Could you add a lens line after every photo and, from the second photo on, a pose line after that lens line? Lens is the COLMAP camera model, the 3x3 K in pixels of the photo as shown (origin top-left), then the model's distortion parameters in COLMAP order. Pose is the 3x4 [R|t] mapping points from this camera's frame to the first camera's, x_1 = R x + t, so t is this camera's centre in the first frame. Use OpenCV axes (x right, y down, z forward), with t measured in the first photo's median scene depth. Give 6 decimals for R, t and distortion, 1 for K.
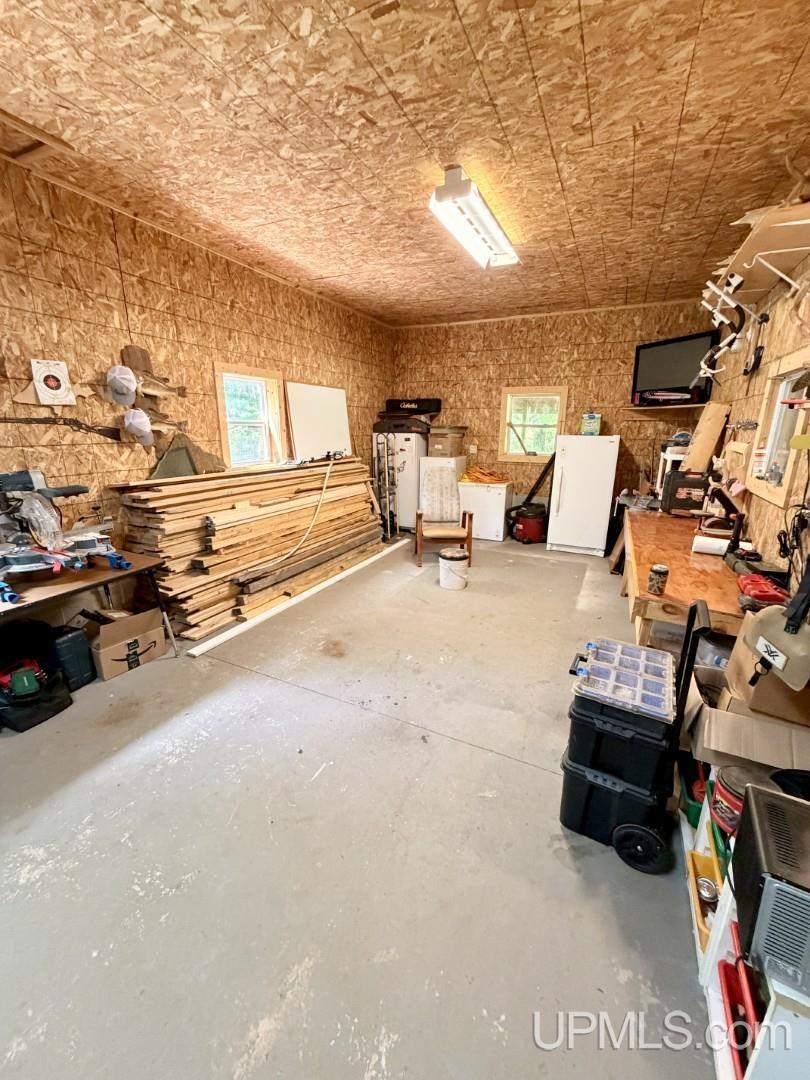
lens RADIAL K [[430.8, 0, 408.9], [0, 430.8, 543.5], [0, 0, 1]] dist [0.000462, 0.000009]
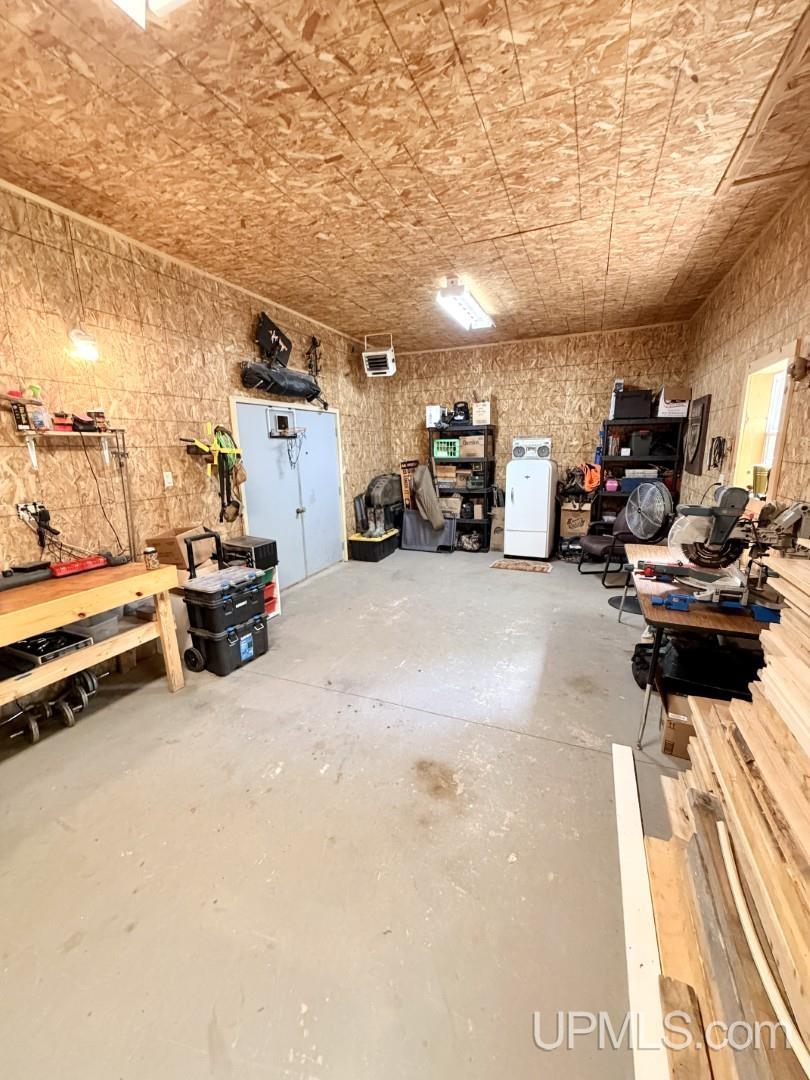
lens RADIAL K [[430.8, 0, 408.6], [0, 430.8, 541.9], [0, 0, 1]] dist [0.000969, 0.000178]
pose [[-0.998799, 0.015576, -0.046455, -0.132866], [-0.007861, 0.884901, 0.465712, -0.474180], [0.048362, 0.465518, -0.883716, 1.754275]]
